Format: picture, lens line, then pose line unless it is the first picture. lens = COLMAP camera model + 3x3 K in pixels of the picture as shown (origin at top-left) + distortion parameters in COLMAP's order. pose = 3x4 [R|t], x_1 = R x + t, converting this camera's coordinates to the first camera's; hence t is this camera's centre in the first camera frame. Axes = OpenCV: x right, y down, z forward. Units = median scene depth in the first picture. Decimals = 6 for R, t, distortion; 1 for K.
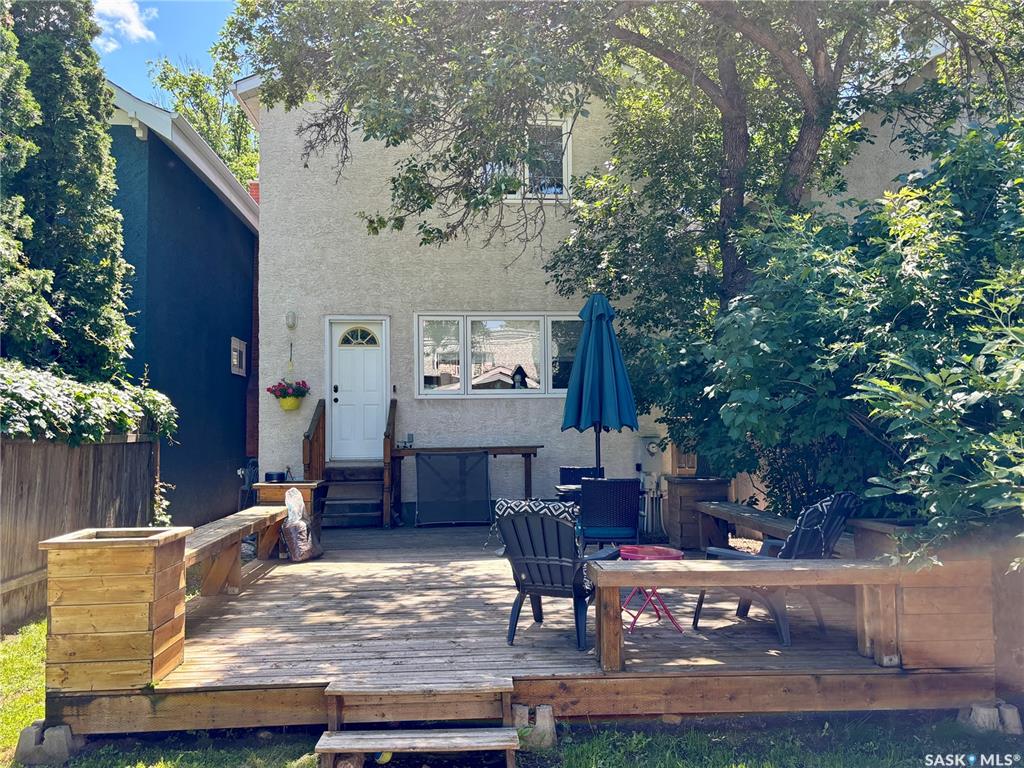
lens RADIAL K [[848.3, 0, 514.9], [0, 848.3, 388.5], [0, 0, 1]] dist [0.050783, -0.046413]
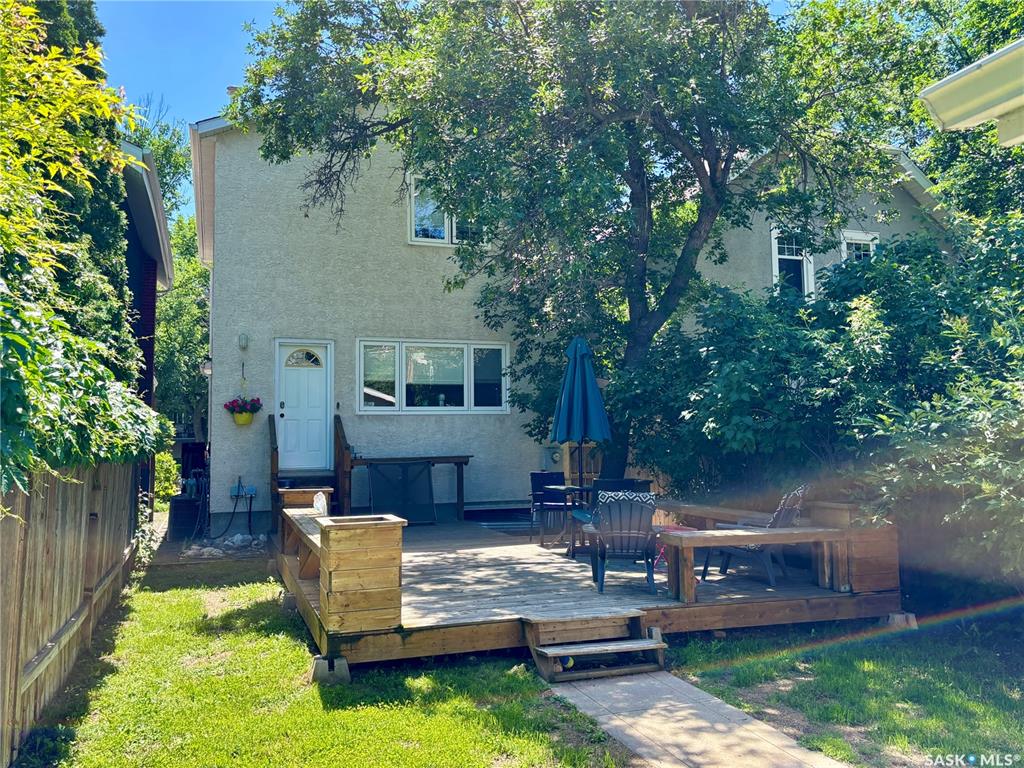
lens RADIAL K [[848.3, 0, 505.7], [0, 848.3, 377.1], [0, 0, 1]] dist [0.050783, -0.046413]
pose [[0.965876, 0.018081, 0.258372, -0.254520], [-0.011308, 0.999553, -0.027676, -0.010075], [-0.258757, 0.023810, 0.965649, -0.164271]]
